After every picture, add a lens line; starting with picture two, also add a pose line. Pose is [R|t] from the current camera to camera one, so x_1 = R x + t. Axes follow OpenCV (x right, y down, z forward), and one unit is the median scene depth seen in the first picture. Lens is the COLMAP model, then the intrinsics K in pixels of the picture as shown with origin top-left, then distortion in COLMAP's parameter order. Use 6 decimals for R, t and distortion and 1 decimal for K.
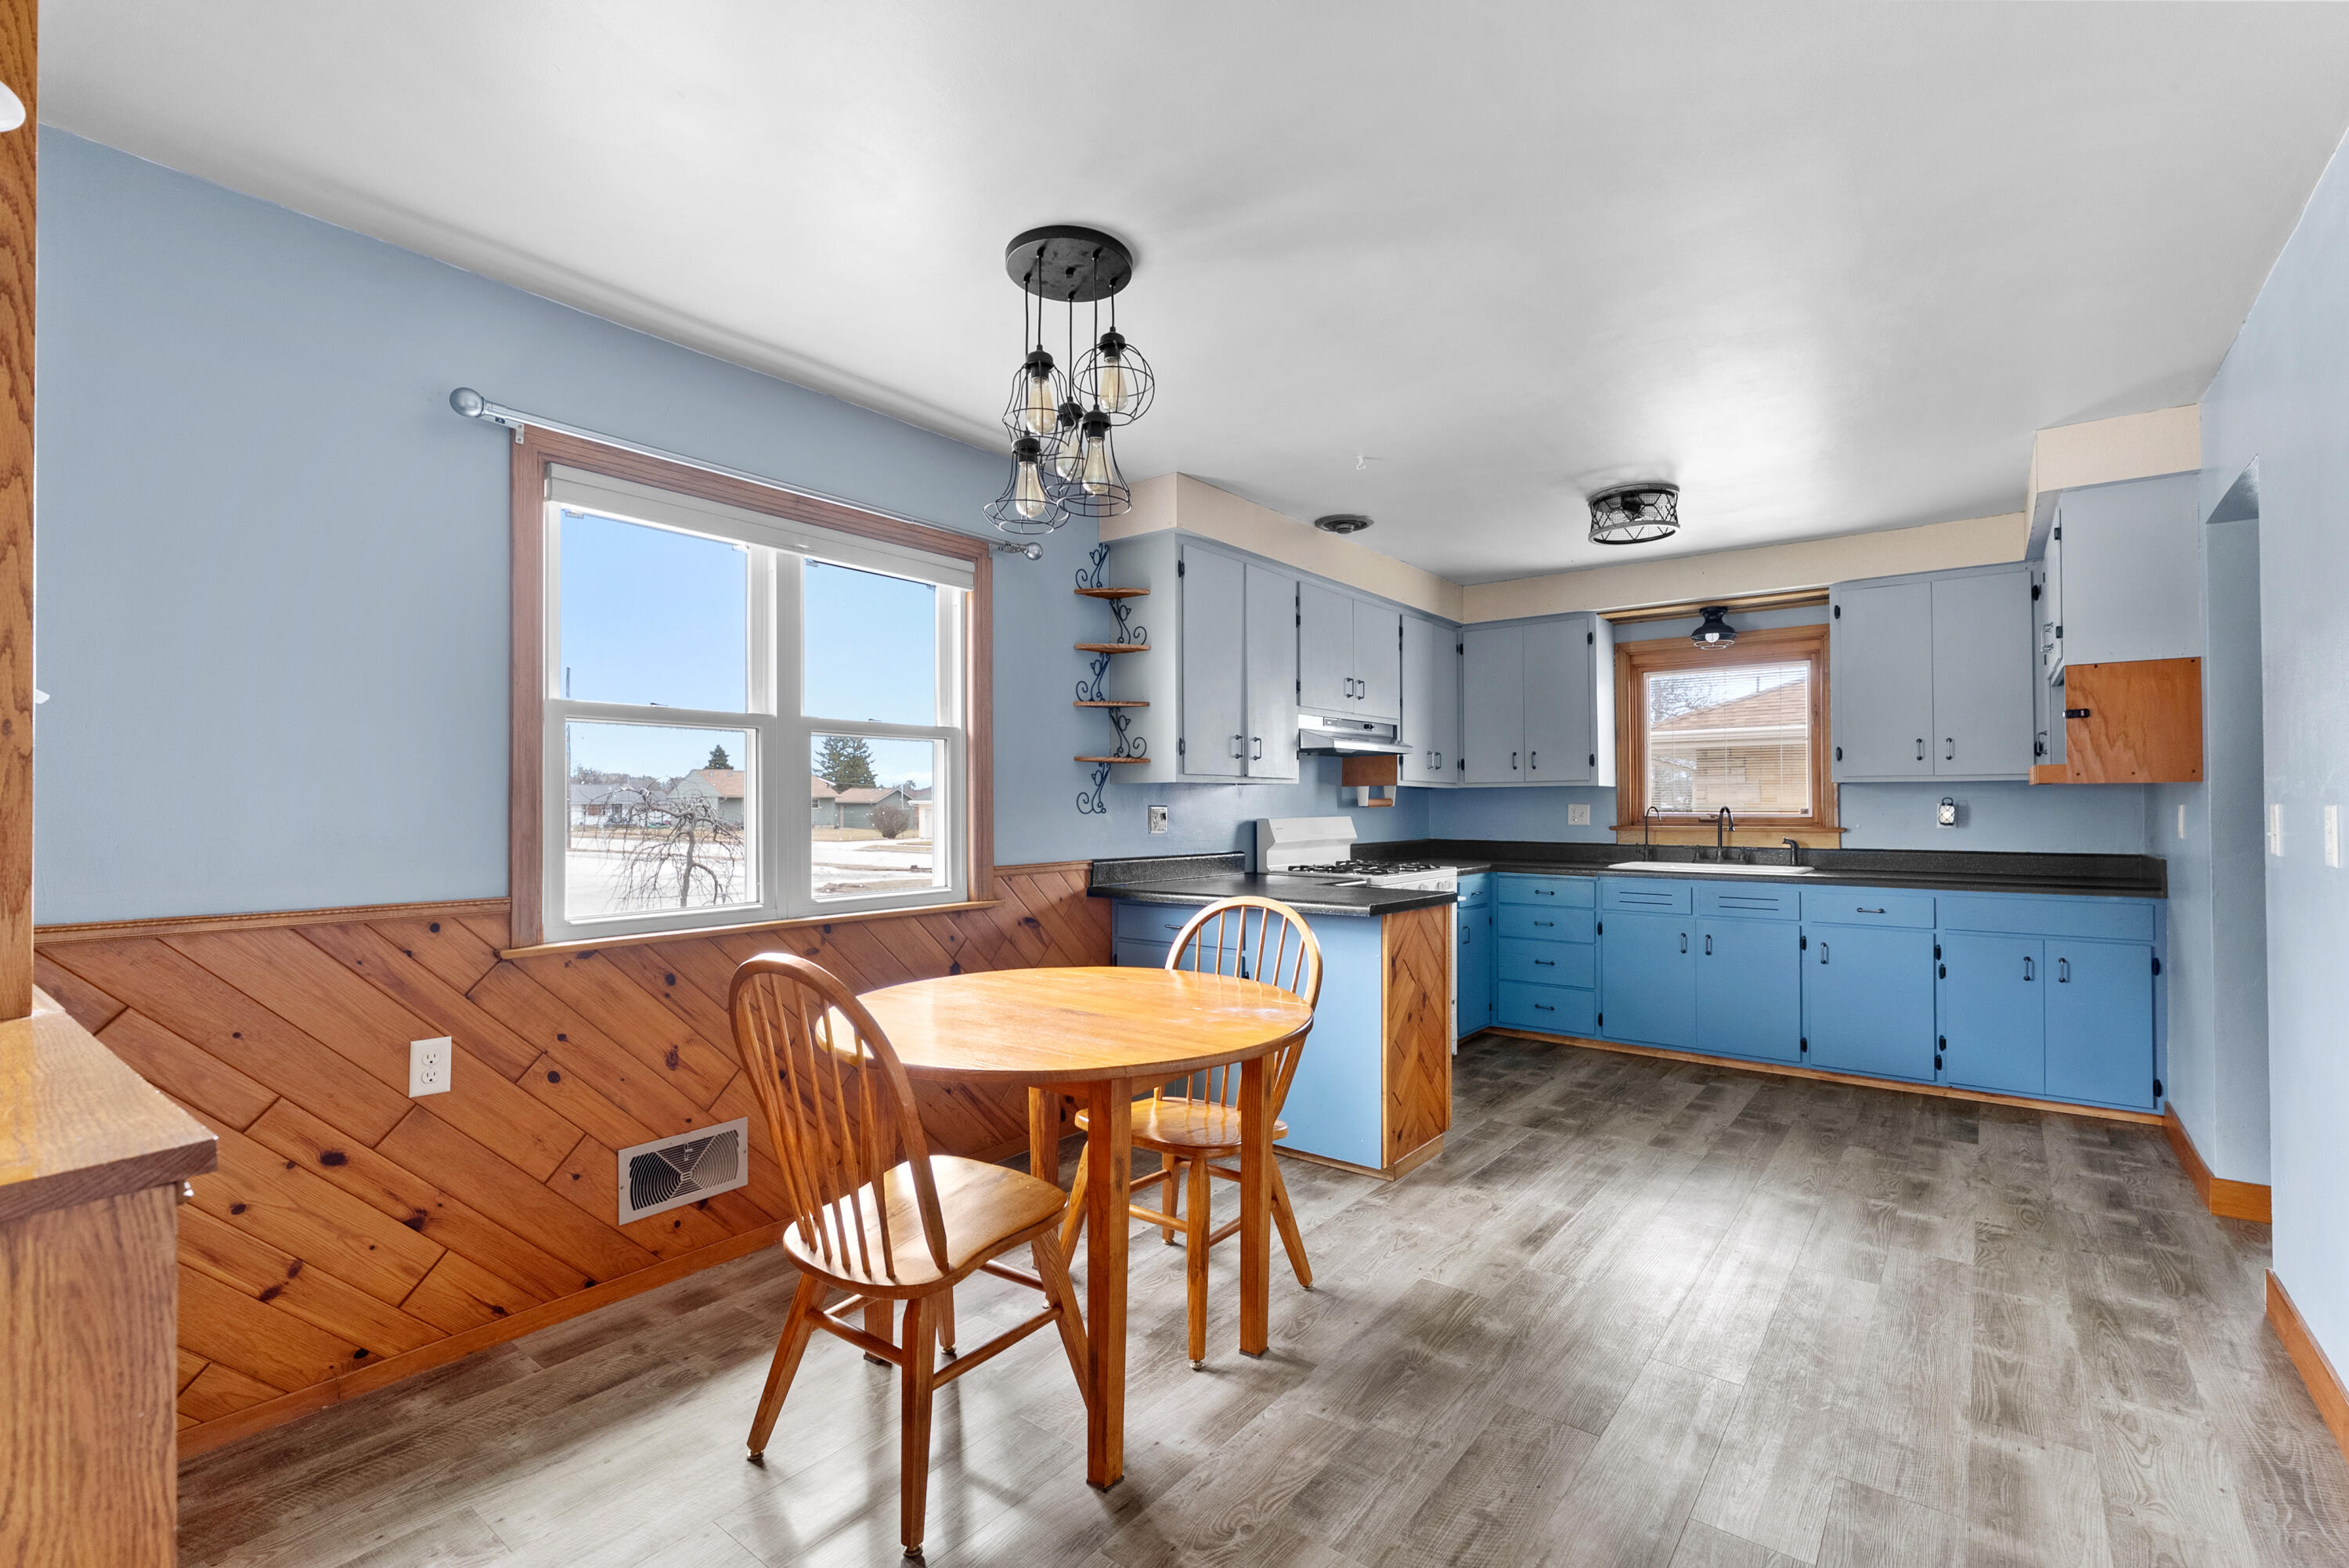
lens RADIAL K [[1066.4, 0, 1174.5], [0, 1066.4, 784.0], [0, 0, 1]] dist [-0.001955, -0.000292]
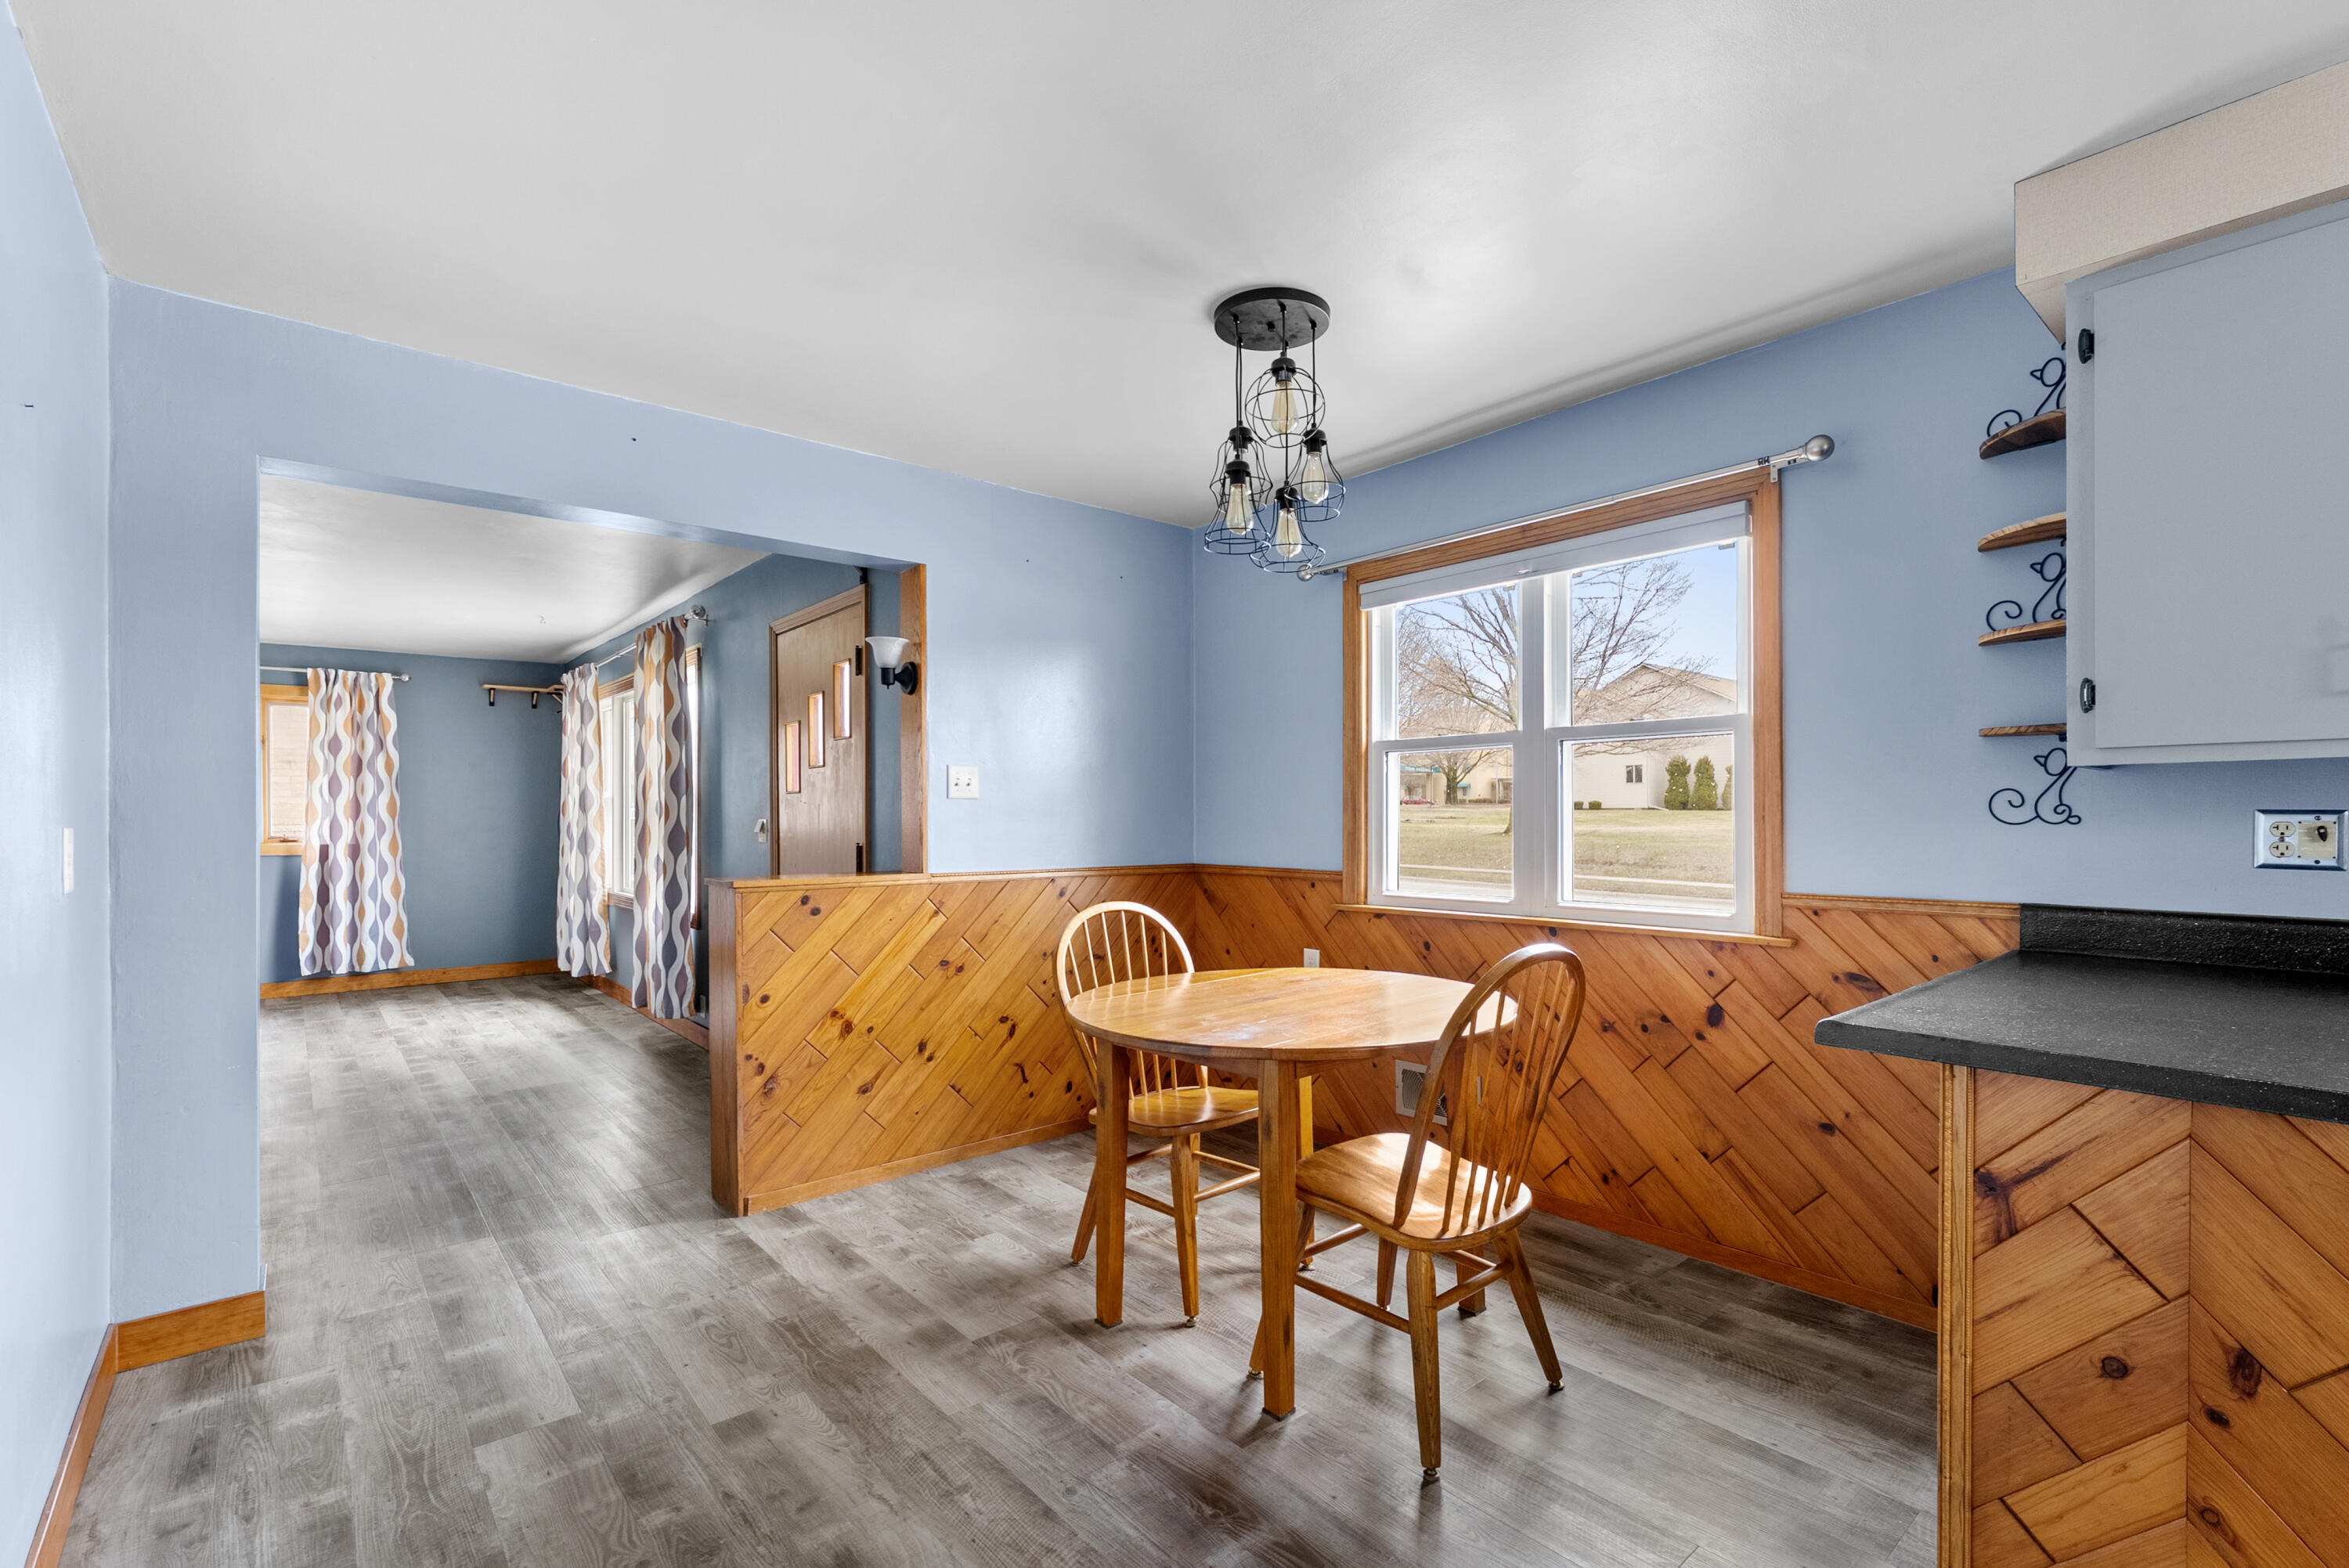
lens RADIAL K [[1040.7, 0, 1185.5], [0, 1040.7, 820.1], [0, 0, 1]] dist [-0.002368, -0.000534]
pose [[-0.201139, 0.012500, -0.979483, 0.896964], [0.028256, 0.999577, 0.006954, 0.012221], [0.979155, -0.026278, -0.201407, 1.034900]]
